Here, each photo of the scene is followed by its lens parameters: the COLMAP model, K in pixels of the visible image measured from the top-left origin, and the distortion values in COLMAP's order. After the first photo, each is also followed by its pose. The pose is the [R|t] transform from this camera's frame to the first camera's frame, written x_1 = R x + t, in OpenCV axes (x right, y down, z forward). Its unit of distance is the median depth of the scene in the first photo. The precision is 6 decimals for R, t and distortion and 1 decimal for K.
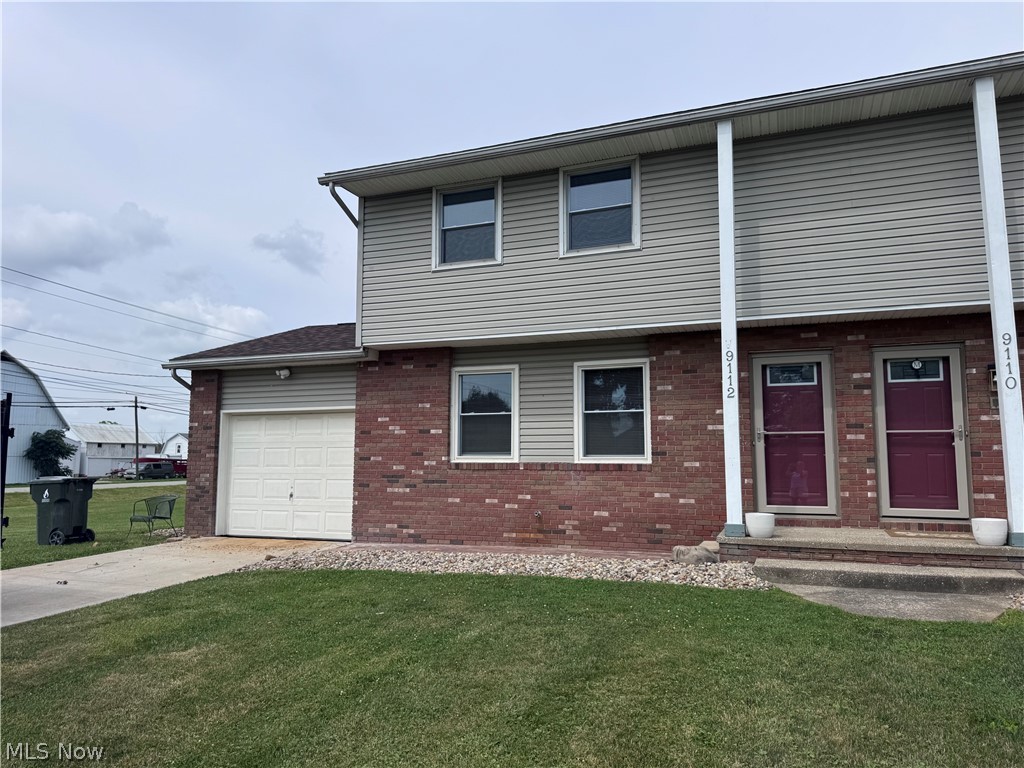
lens RADIAL K [[709.5, 0, 506.5], [0, 709.5, 382.3], [0, 0, 1]] dist [0.091606, -0.114972]
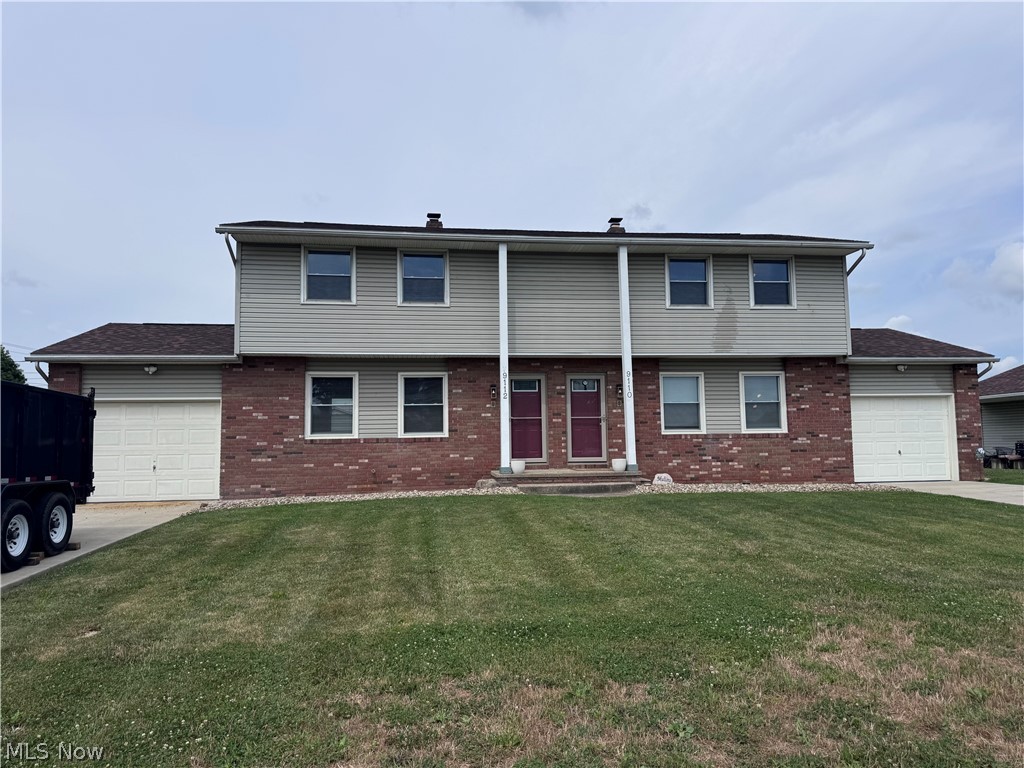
lens RADIAL K [[709.5, 0, 506.5], [0, 709.5, 382.3], [0, 0, 1]] dist [0.091606, -0.114972]
pose [[0.871807, 0.029252, 0.488975, -0.467486], [-0.036663, 0.999312, 0.005586, -0.024748], [-0.488475, -0.022798, 0.872280, -0.472228]]
